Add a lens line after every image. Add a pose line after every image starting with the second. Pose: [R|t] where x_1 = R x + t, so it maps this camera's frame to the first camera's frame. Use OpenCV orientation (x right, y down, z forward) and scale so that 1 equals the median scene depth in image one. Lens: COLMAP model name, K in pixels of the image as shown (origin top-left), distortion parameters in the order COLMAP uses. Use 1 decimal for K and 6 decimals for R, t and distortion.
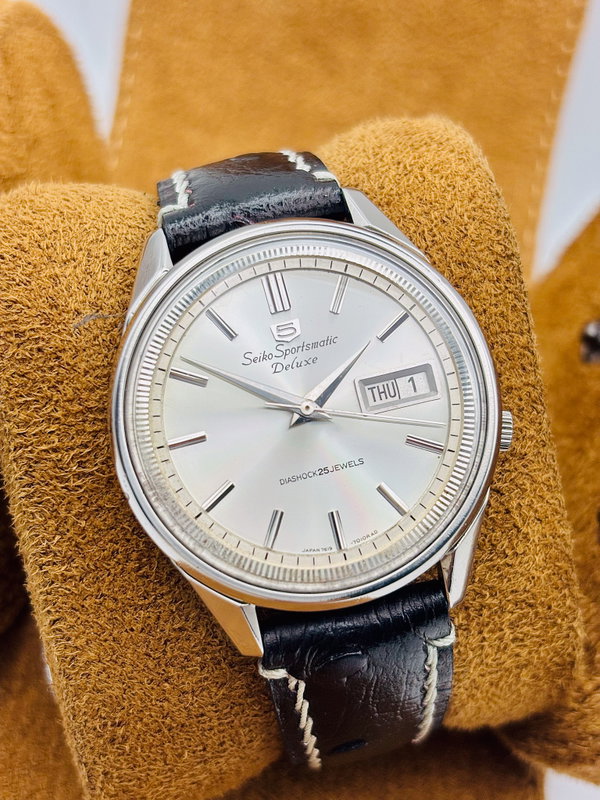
lens RADIAL K [[1224.6, 0, 298.2], [0, 1224.6, 403.1], [0, 0, 1]] dist [0.387021, 0.000000]
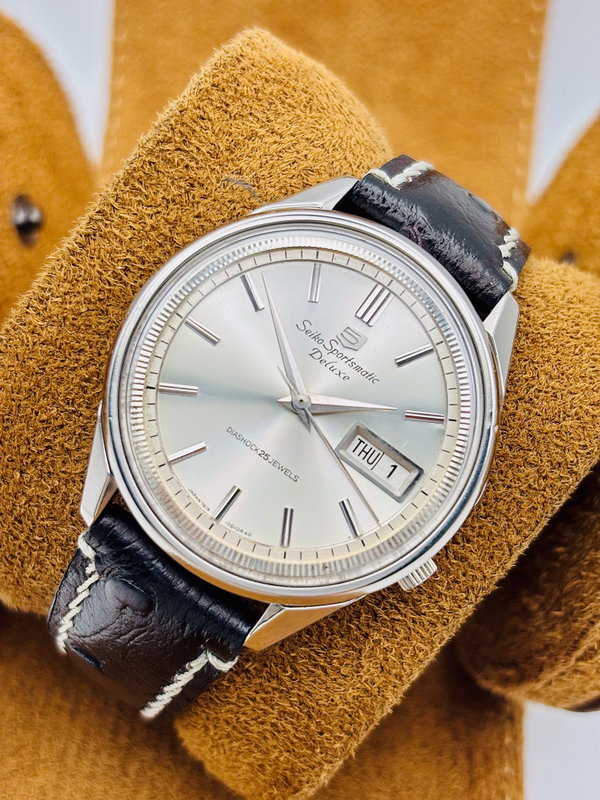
lens RADIAL K [[1224.6, 0, 303.1], [0, 1224.6, 401.5], [0, 0, 1]] dist [0.387021, 0.000000]
pose [[0.628348, 0.767400, -0.127576, 0.125264], [-0.767380, 0.638353, 0.060276, -0.053019], [0.127694, 0.060025, 0.989996, 0.016452]]
